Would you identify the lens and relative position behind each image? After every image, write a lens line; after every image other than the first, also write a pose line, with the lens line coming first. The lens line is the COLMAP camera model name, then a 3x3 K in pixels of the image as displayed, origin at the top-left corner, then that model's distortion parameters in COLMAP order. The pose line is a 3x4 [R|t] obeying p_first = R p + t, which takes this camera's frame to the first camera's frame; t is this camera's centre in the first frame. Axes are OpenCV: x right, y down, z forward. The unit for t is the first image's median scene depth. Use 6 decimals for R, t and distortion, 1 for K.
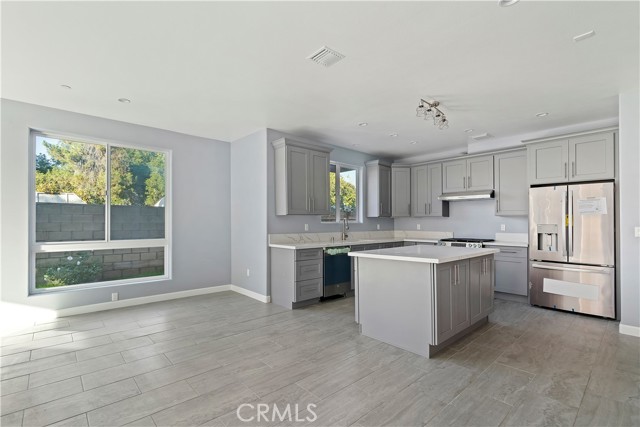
lens RADIAL K [[303.8, 0, 317.5], [0, 303.8, 218.4], [0, 0, 1]] dist [-0.006141, 0.003179]
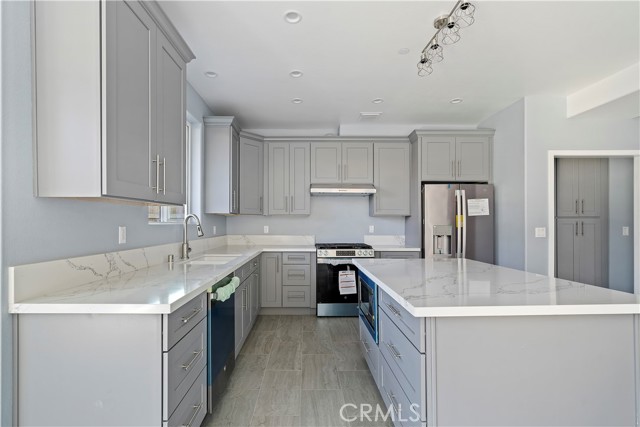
lens RADIAL K [[303.8, 0, 306.7], [0, 303.8, 222.7], [0, 0, 1]] dist [-0.006141, 0.003179]
pose [[0.672183, 0.002487, 0.740381, -0.174510], [-0.011966, 0.999900, 0.007505, 0.008429], [-0.740289, -0.013904, 0.672145, 0.616531]]
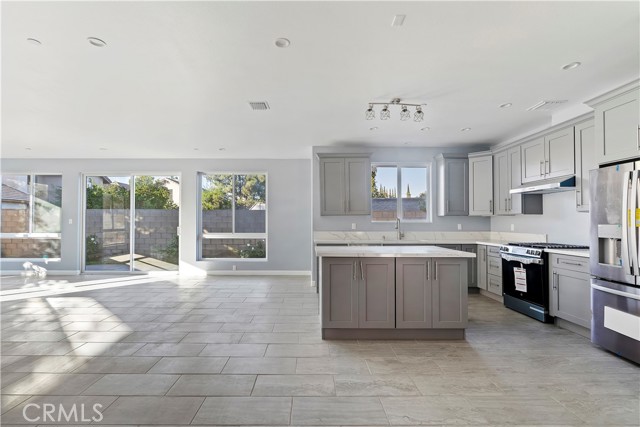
lens RADIAL K [[303.8, 0, 309.2], [0, 303.8, 218.6], [0, 0, 1]] dist [-0.006141, 0.003179]
pose [[0.735603, -0.007901, -0.677367, 0.652513], [0.009651, 0.999953, -0.001183, 0.001165], [0.677344, -0.005667, 0.735644, 0.067660]]
